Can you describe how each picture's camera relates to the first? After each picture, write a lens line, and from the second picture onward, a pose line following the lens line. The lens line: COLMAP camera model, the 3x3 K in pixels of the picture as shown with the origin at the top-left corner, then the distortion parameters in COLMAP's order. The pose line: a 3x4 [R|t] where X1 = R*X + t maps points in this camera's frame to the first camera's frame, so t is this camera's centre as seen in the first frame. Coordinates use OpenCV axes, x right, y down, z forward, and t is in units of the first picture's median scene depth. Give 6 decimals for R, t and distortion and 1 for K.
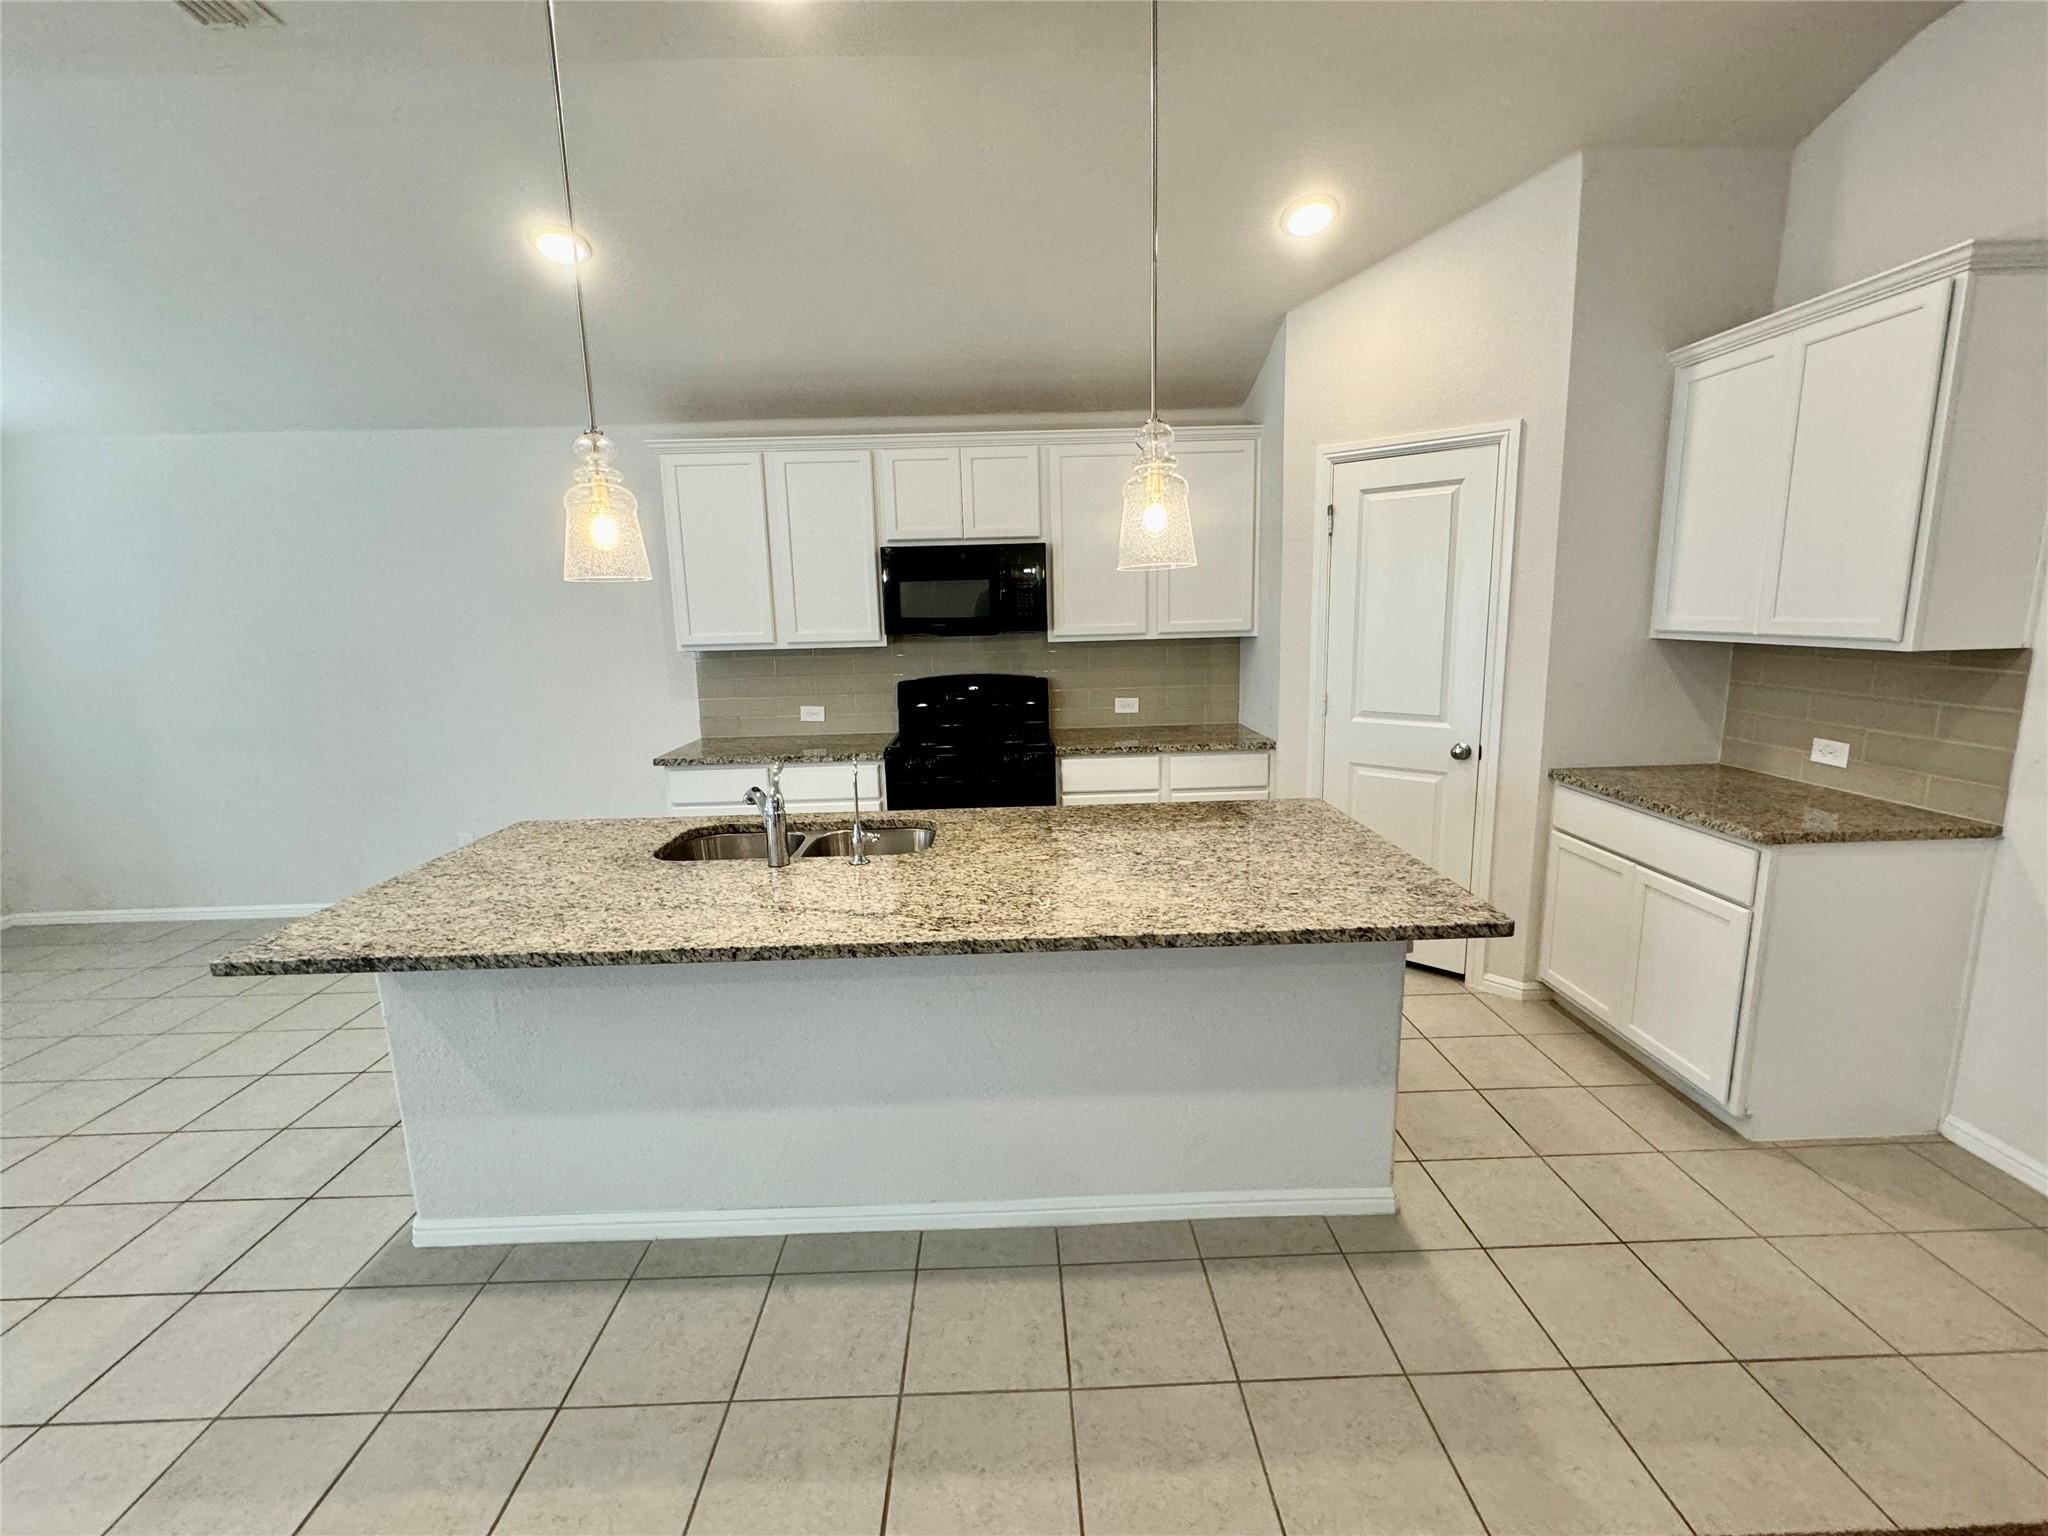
lens RADIAL K [[884.7, 0, 1019.9], [0, 884.7, 764.0], [0, 0, 1]] dist [-0.001311, 0.000076]
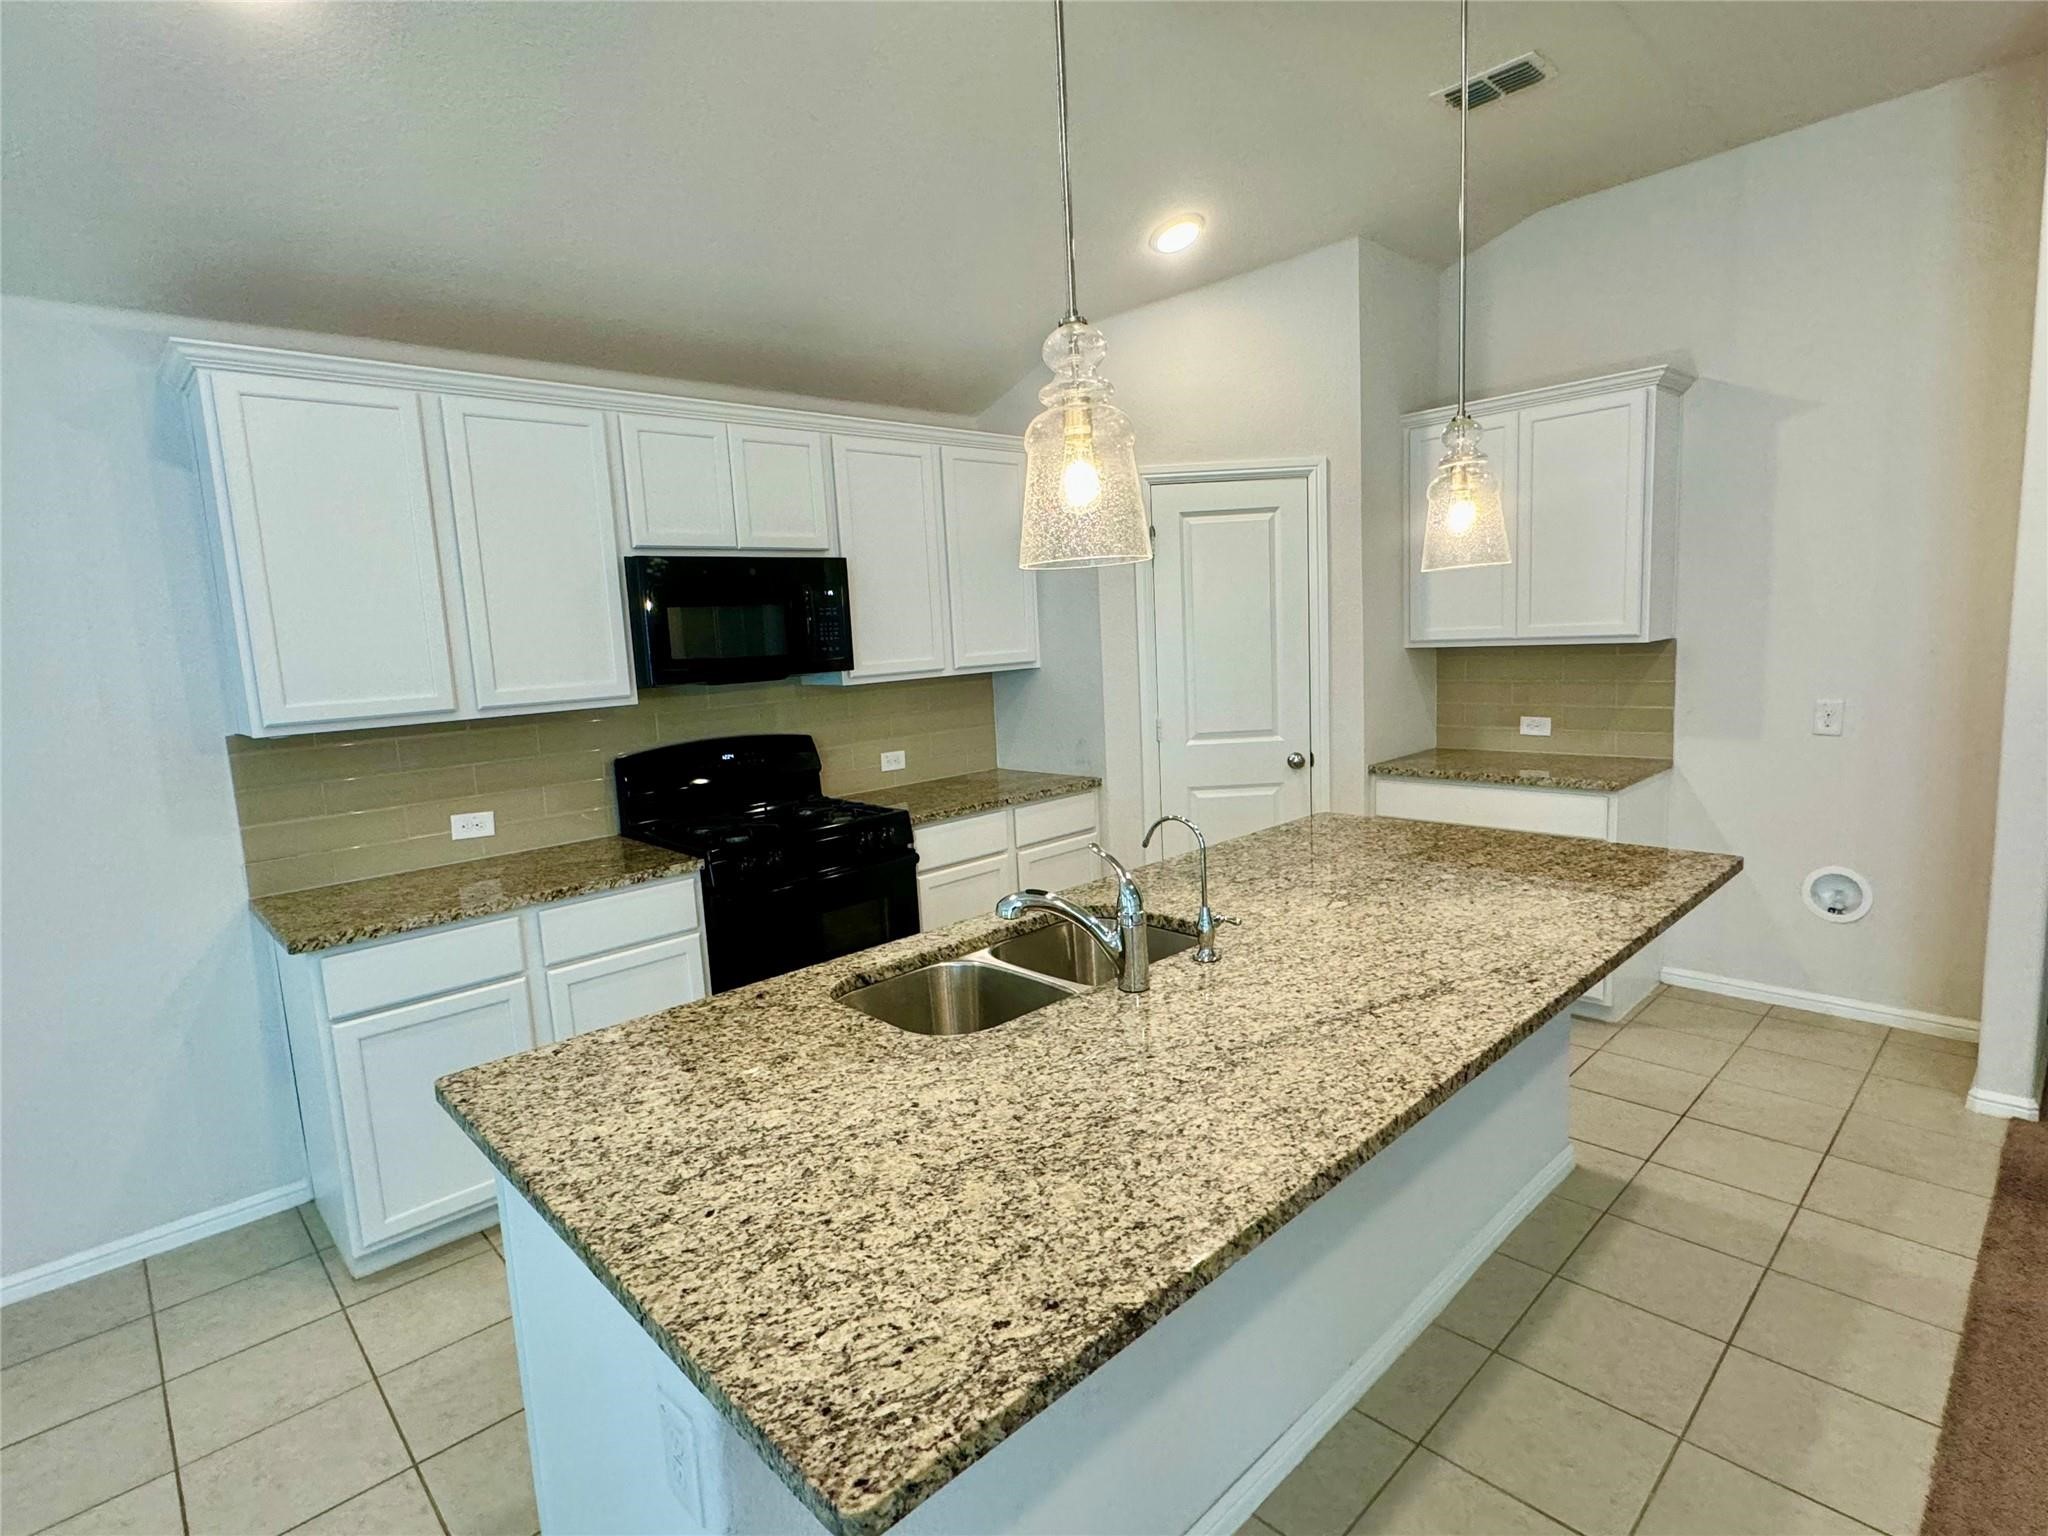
lens RADIAL K [[1027.7, 0, 1024.0], [0, 1027.7, 768.0], [0, 0, 1]] dist [-0.005833, -0.000751]
pose [[0.741163, -0.104069, 0.663210, -0.594360], [0.152175, 0.988240, -0.014990, -0.038932], [-0.653851, 0.112034, 0.748283, 0.311868]]
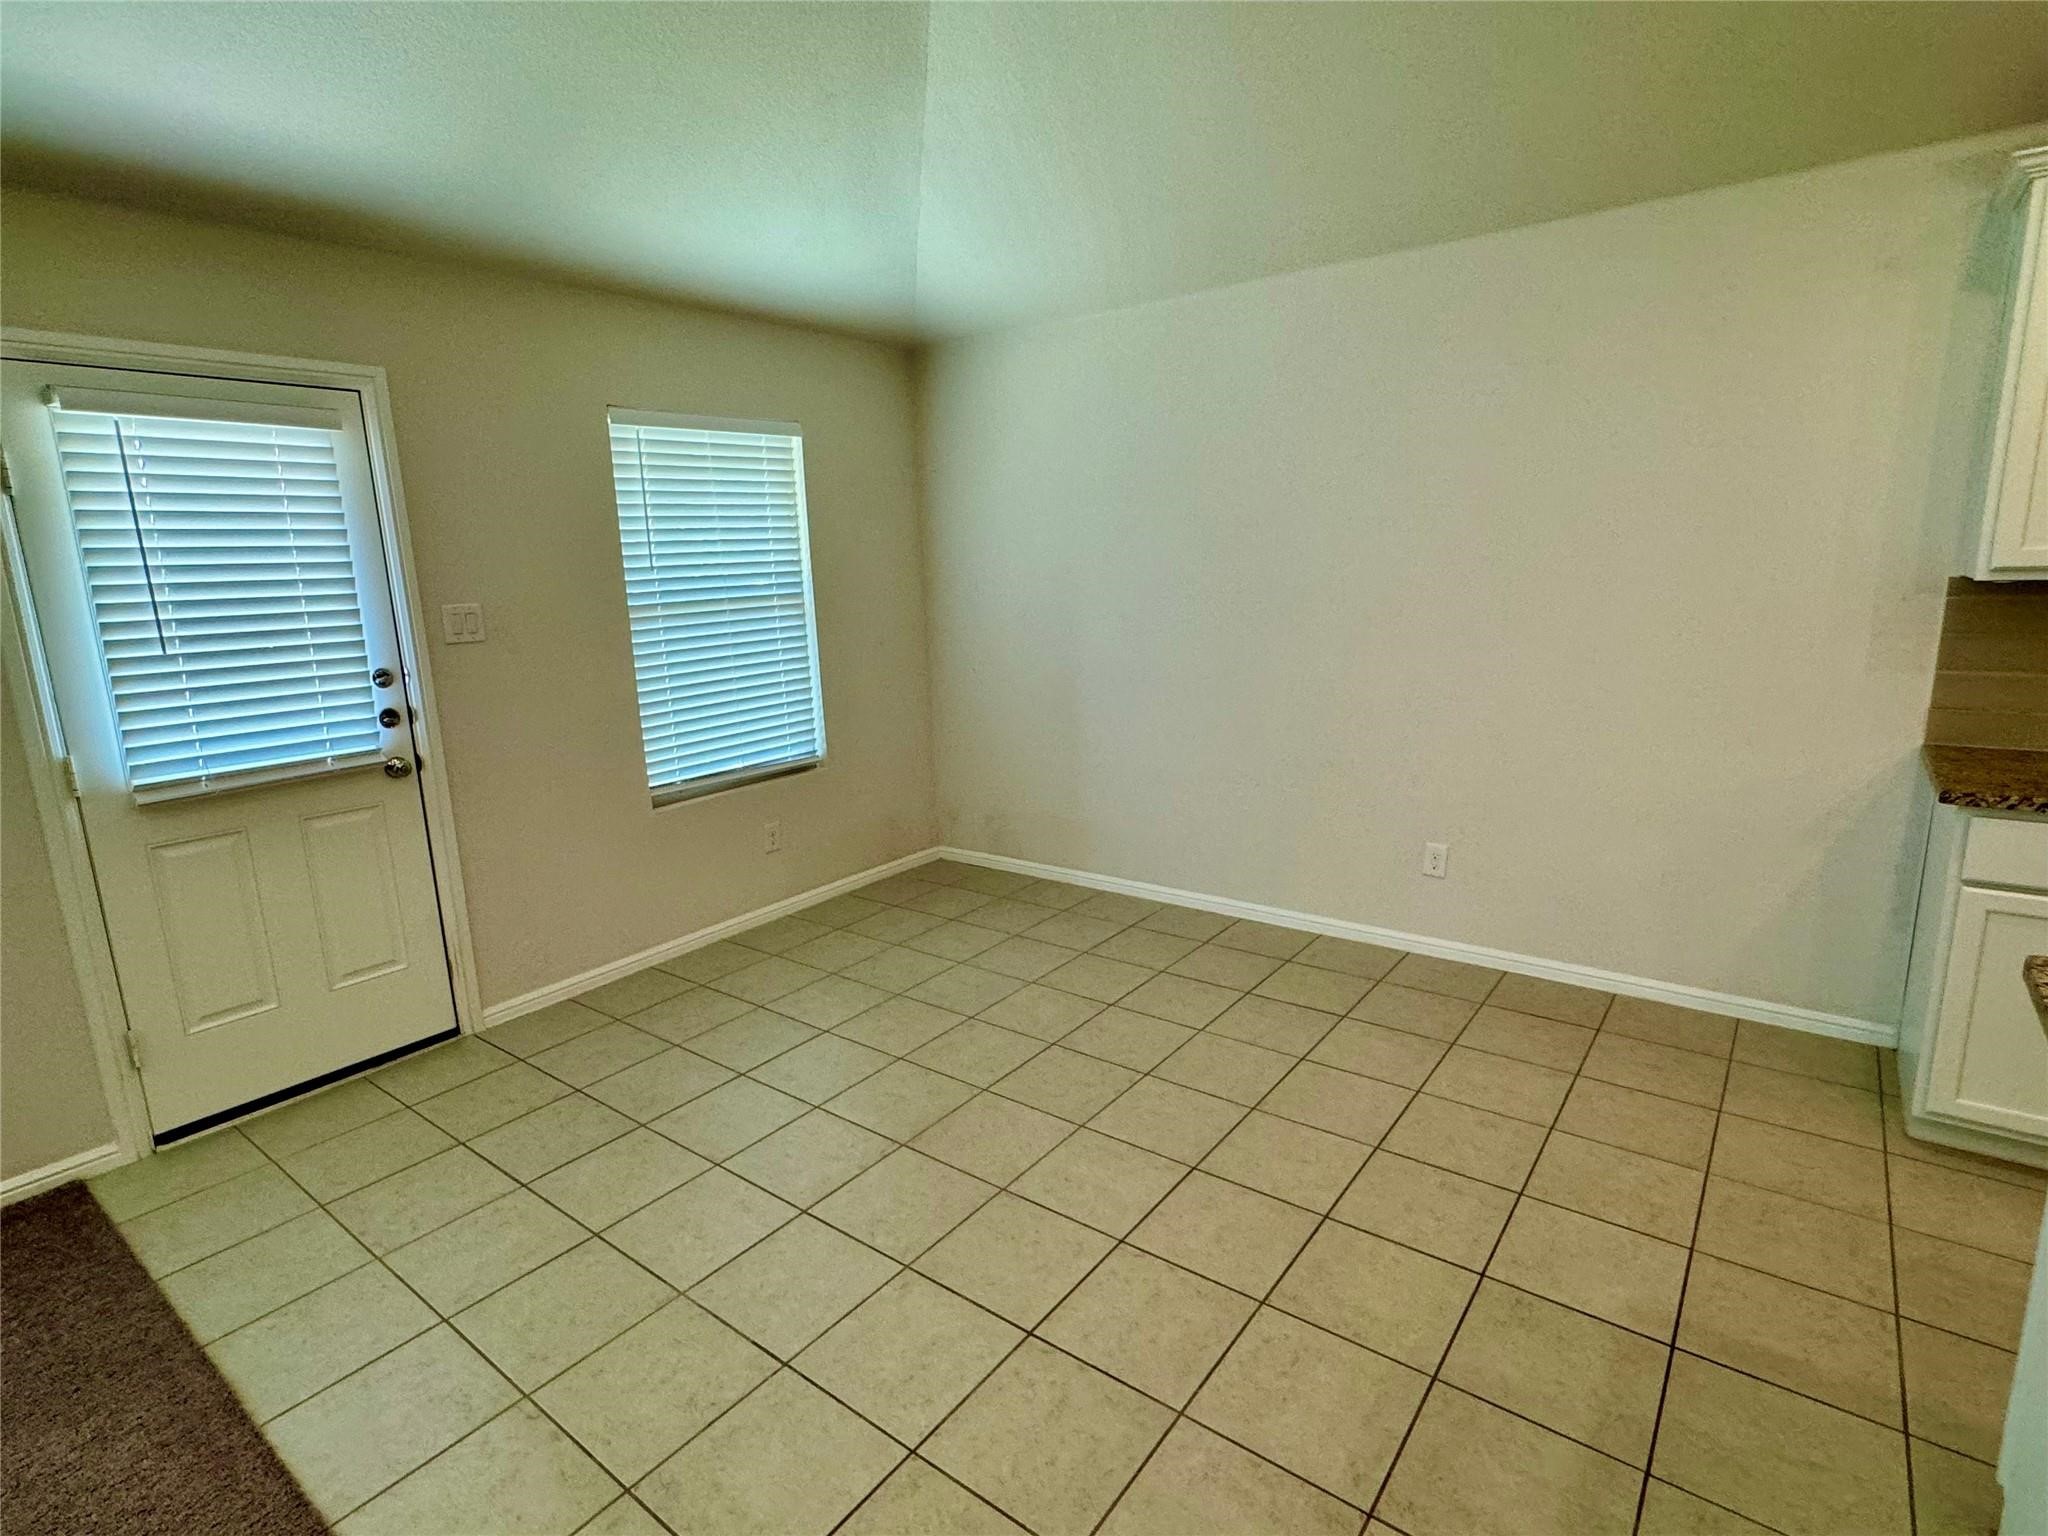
lens RADIAL K [[1051.6, 0, 1024.0], [0, 1051.6, 768.0], [0, 0, 1]] dist [0.001187, 0.000286]
pose [[0.786214, 0.122756, -0.605639, -0.571978], [-0.093246, 0.992416, 0.080103, -0.020385], [0.610879, -0.006504, 0.791697, 0.225230]]
